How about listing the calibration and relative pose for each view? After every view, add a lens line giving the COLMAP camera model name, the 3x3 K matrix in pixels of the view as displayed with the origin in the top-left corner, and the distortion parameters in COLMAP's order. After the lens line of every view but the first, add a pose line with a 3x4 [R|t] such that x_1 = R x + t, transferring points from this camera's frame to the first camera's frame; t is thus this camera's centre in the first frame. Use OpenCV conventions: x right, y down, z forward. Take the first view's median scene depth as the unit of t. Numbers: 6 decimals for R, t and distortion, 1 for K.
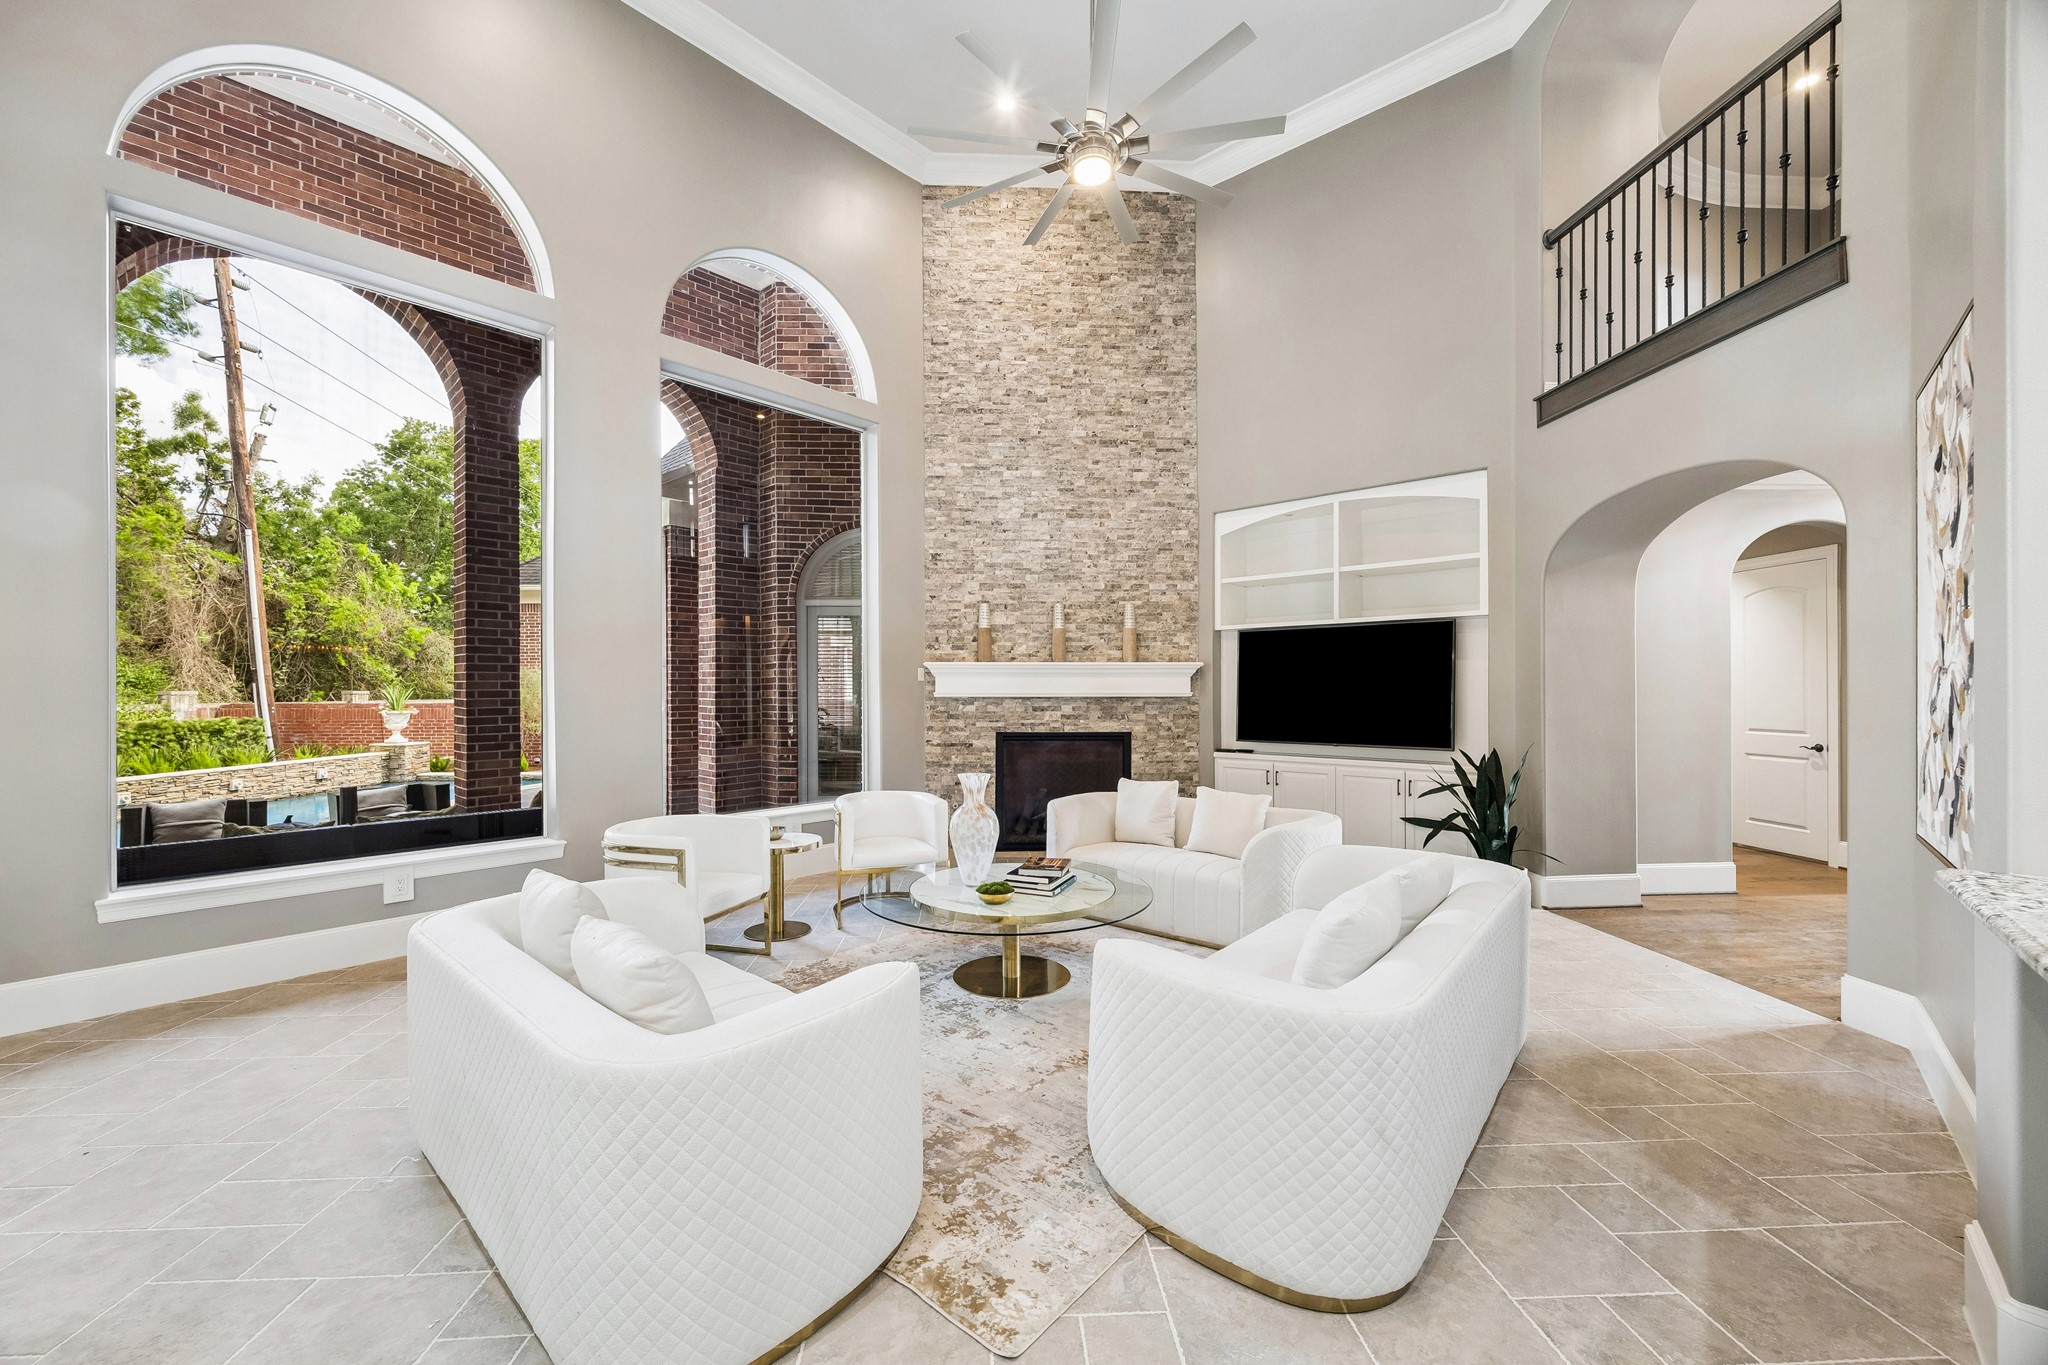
lens RADIAL K [[782.2, 0, 996.1], [0, 782.2, 695.0], [0, 0, 1]] dist [-0.000642, 0.000604]
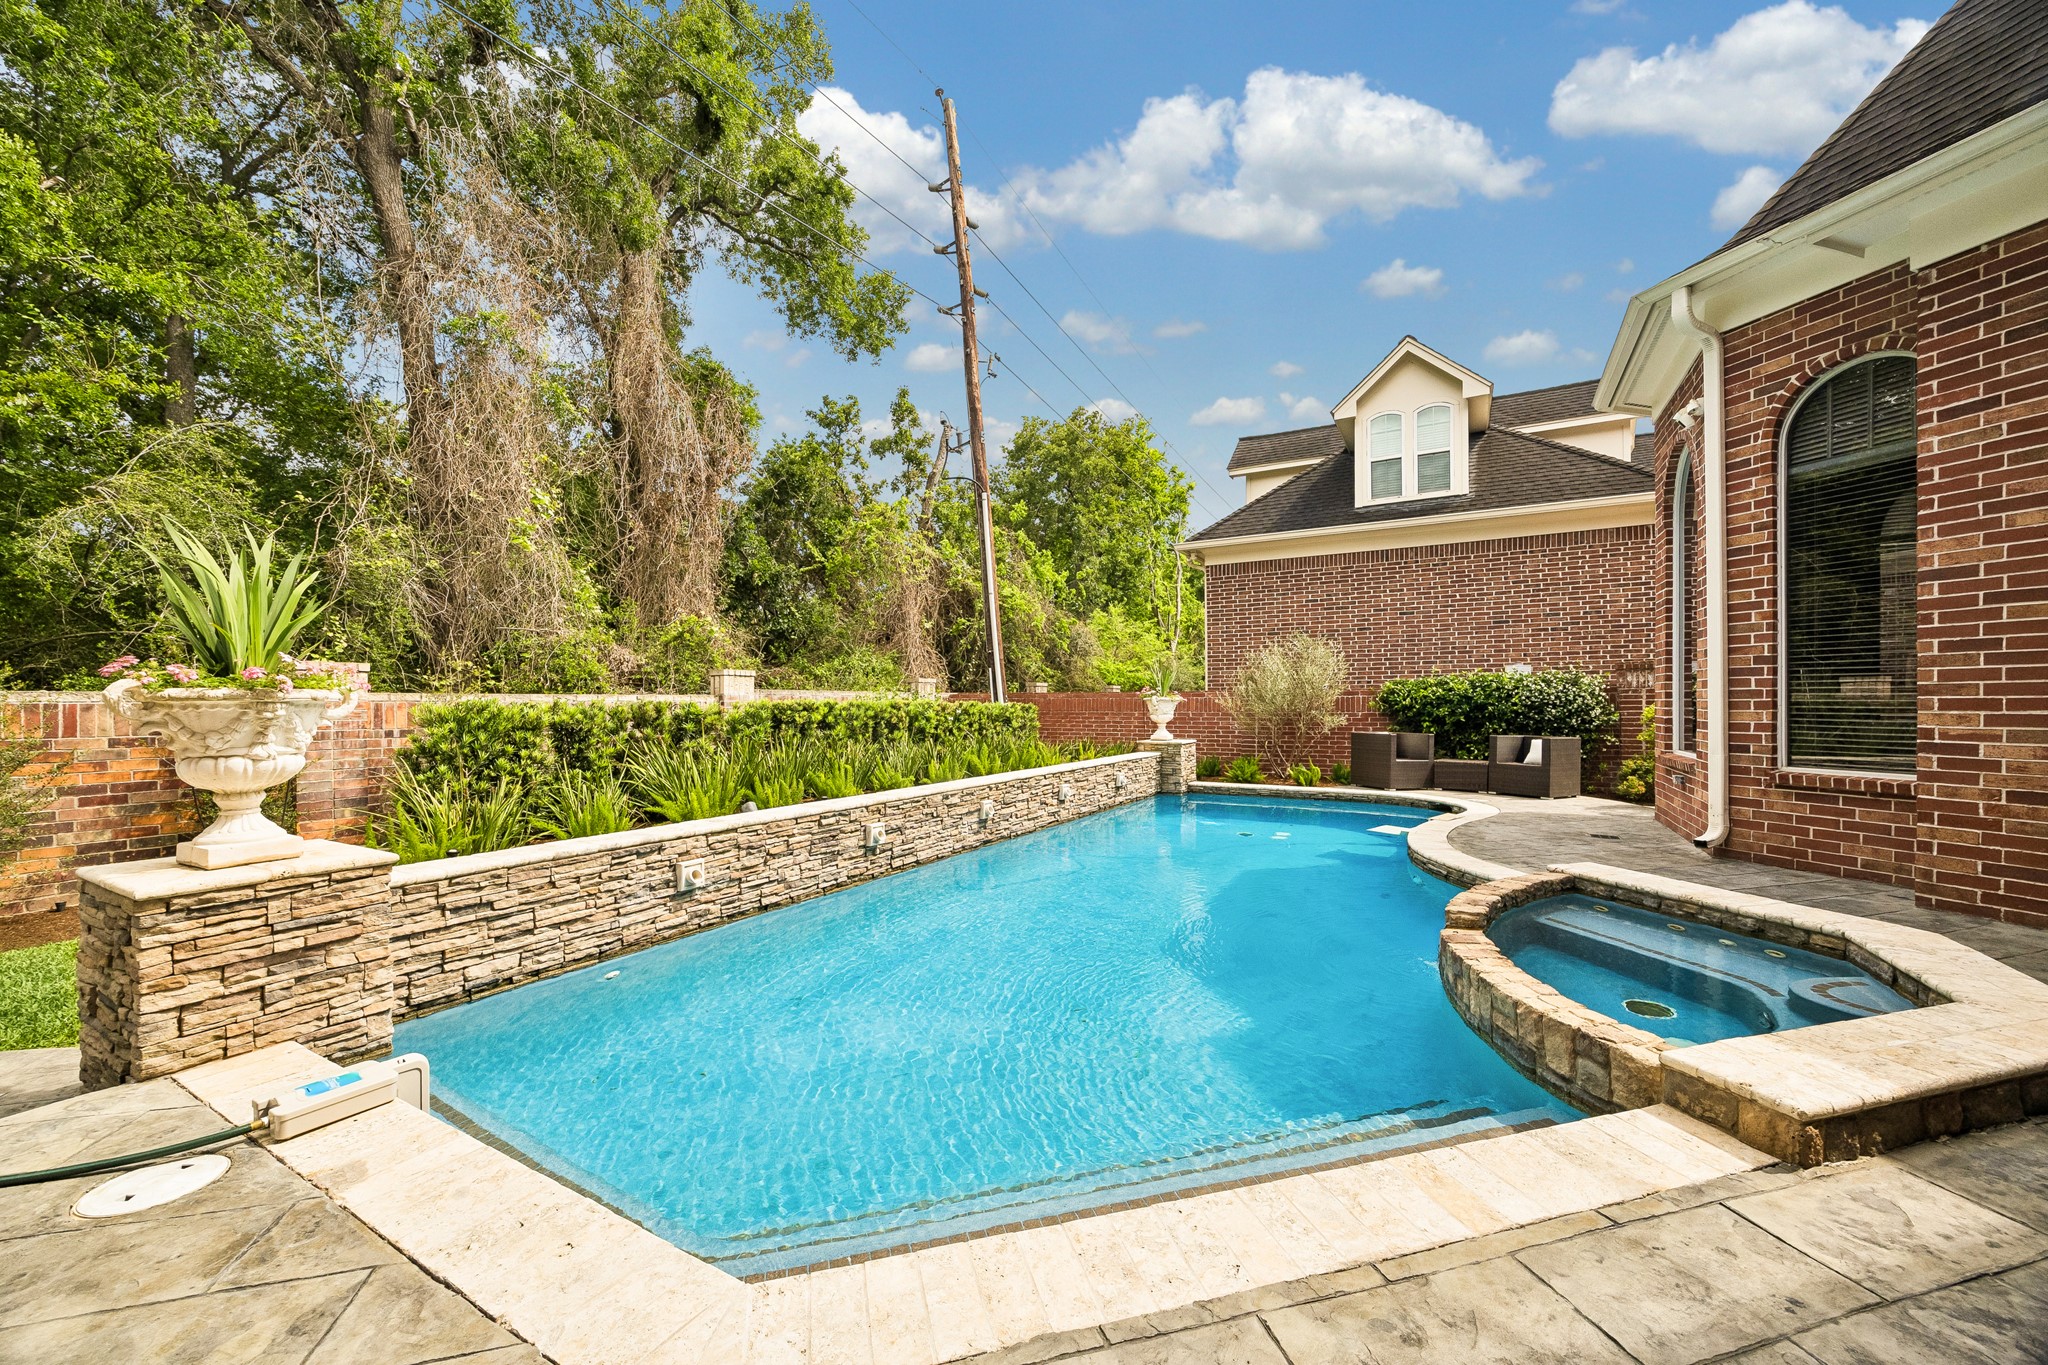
lens RADIAL K [[782.2, 0, 1022.5], [0, 782.2, 698.9], [0, 0, 1]] dist [-0.000642, 0.000604]
pose [[0.851534, -0.006532, -0.524259, -0.414878], [0.004071, 0.999975, -0.005846, 0.021913], [0.524284, 0.002844, 0.851539, 0.250330]]
